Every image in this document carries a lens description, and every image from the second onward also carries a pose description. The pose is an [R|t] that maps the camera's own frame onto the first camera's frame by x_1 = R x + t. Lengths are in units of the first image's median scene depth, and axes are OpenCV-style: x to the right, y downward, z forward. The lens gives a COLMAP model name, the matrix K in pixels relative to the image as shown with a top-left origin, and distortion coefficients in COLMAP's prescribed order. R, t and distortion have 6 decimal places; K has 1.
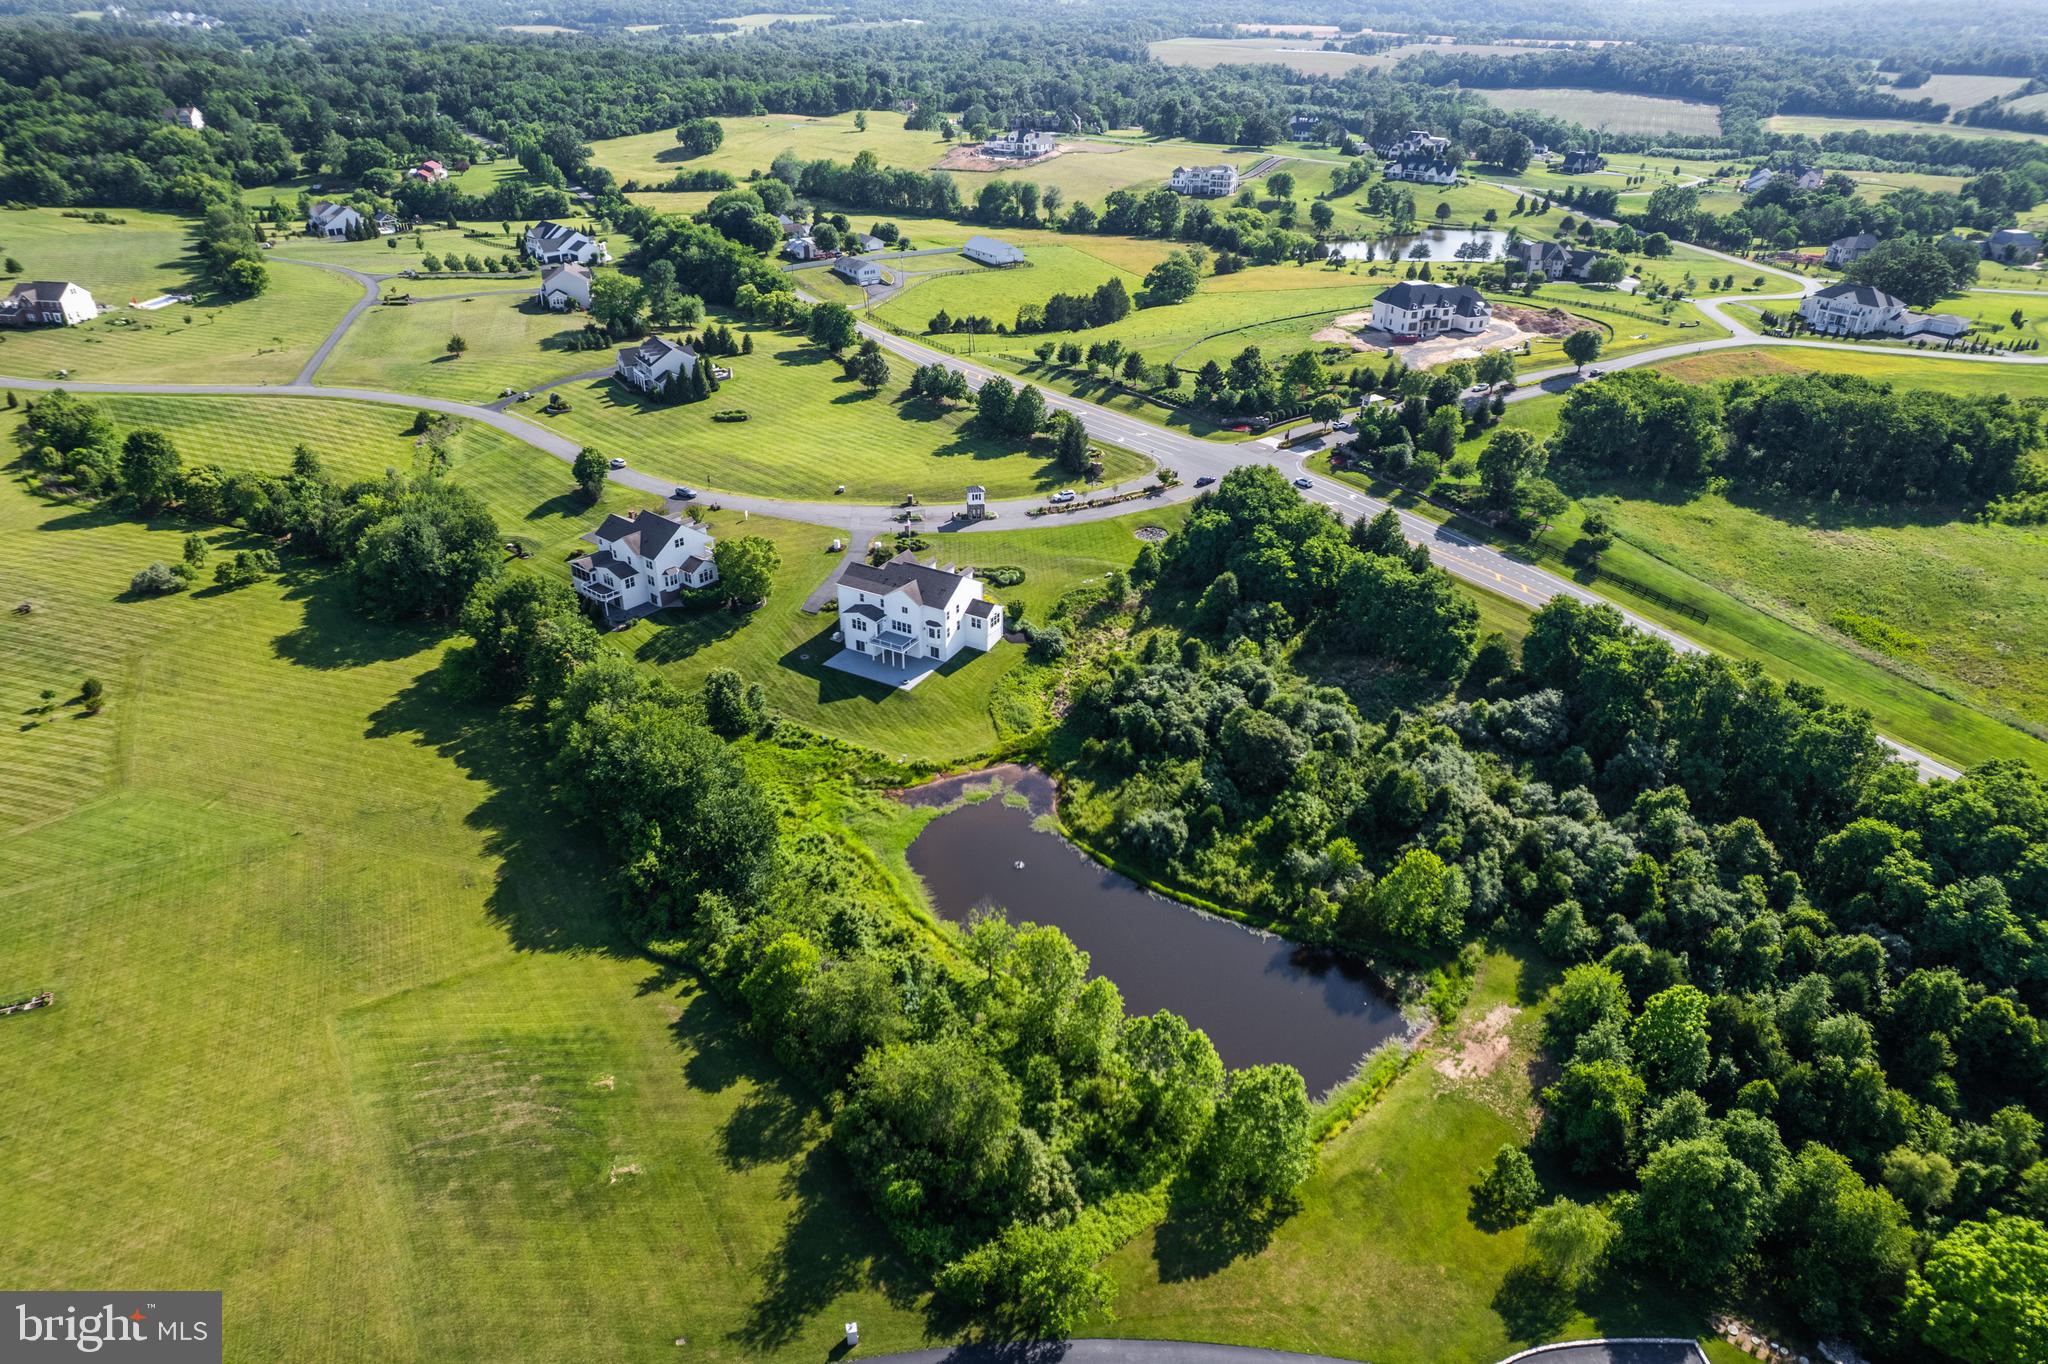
lens RADIAL K [[1315.3, 0, 1024.0], [0, 1315.3, 682.0], [0, 0, 1]] dist [-0.085075, 0.078338]
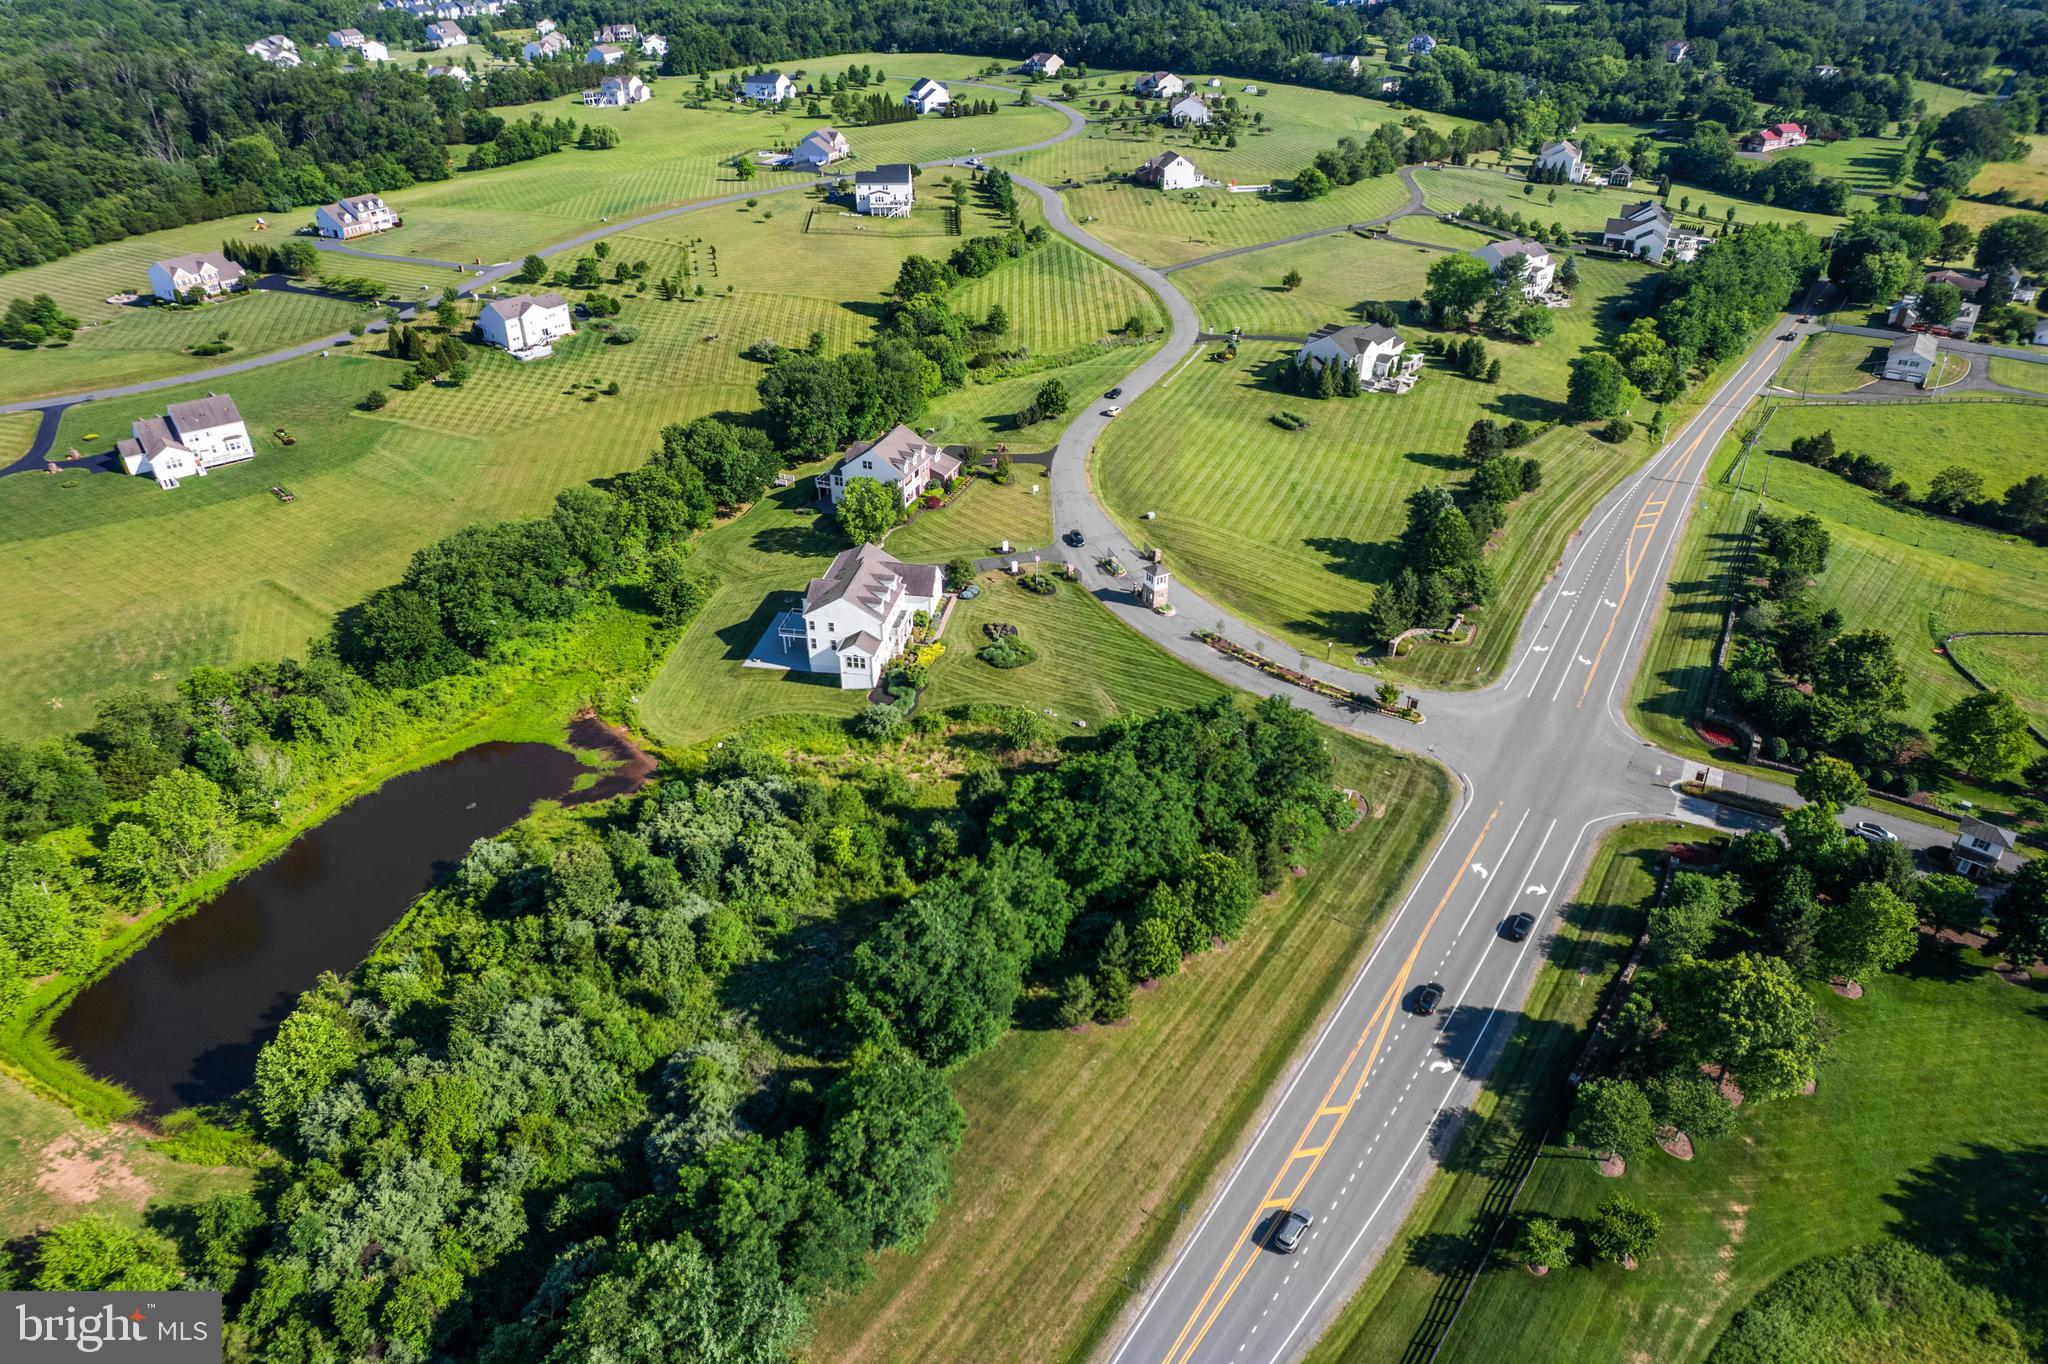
lens RADIAL K [[1315.3, 0, 1024.0], [0, 1315.3, 682.0], [0, 0, 1]] dist [-0.085075, 0.078338]
pose [[0.335087, 0.488578, -0.805610, 0.434466], [-0.455712, 0.832419, 0.315287, -0.217282], [0.824647, 0.261478, 0.501584, 0.396863]]
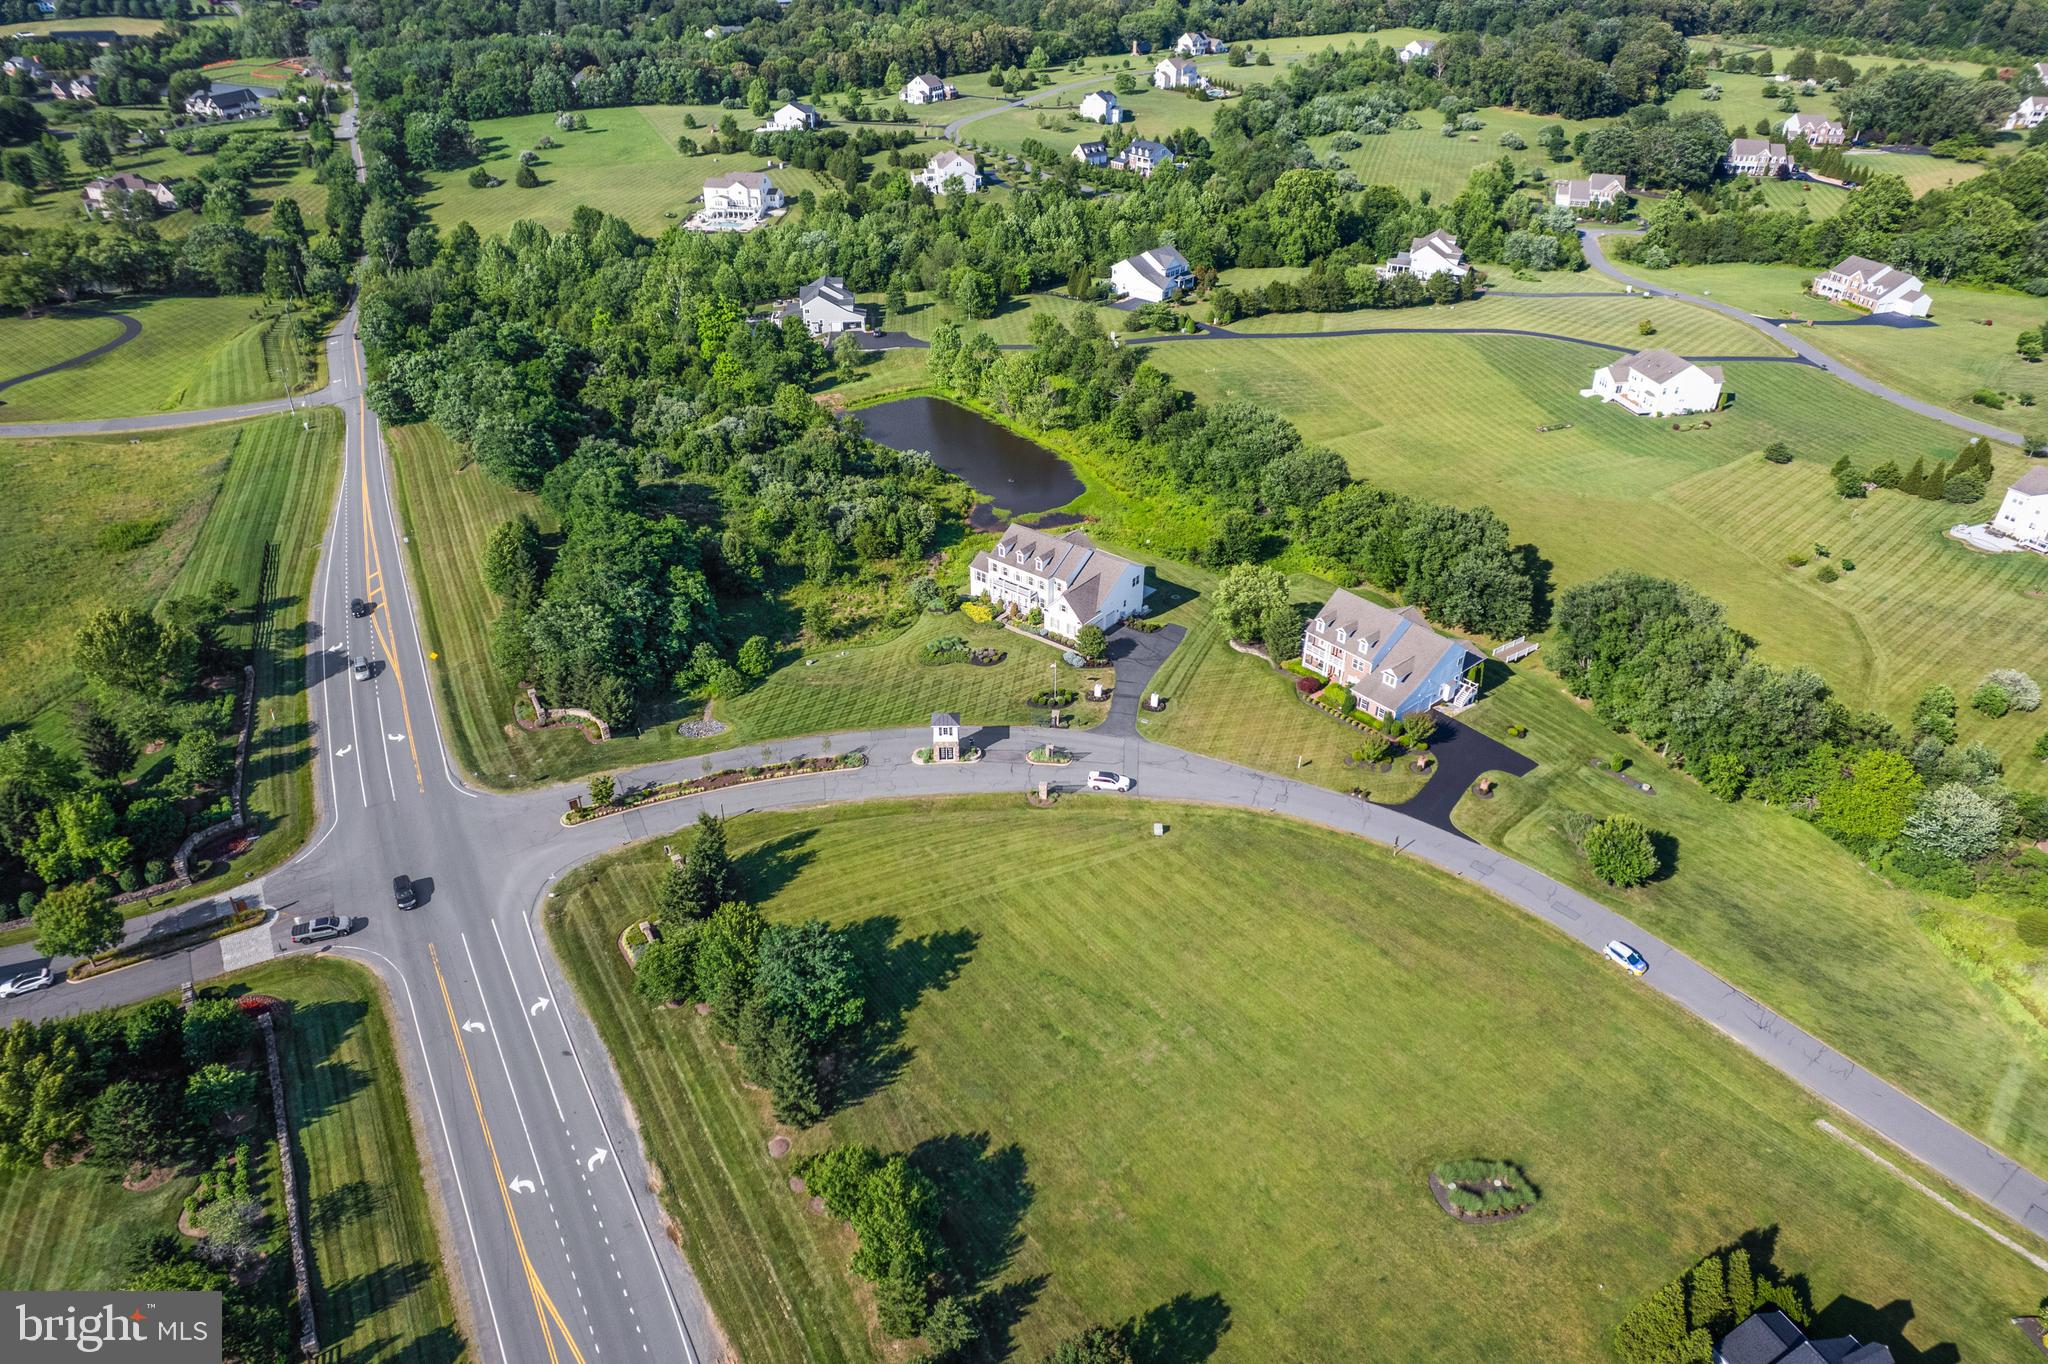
lens RADIAL K [[1315.3, 0, 1024.0], [0, 1315.3, 682.0], [0, 0, 1]] dist [-0.085075, 0.078338]
pose [[-0.987337, -0.094891, 0.127124, -0.110454], [0.066814, 0.478067, 0.875779, -0.513069], [-0.143878, 0.873183, -0.465673, 0.914487]]
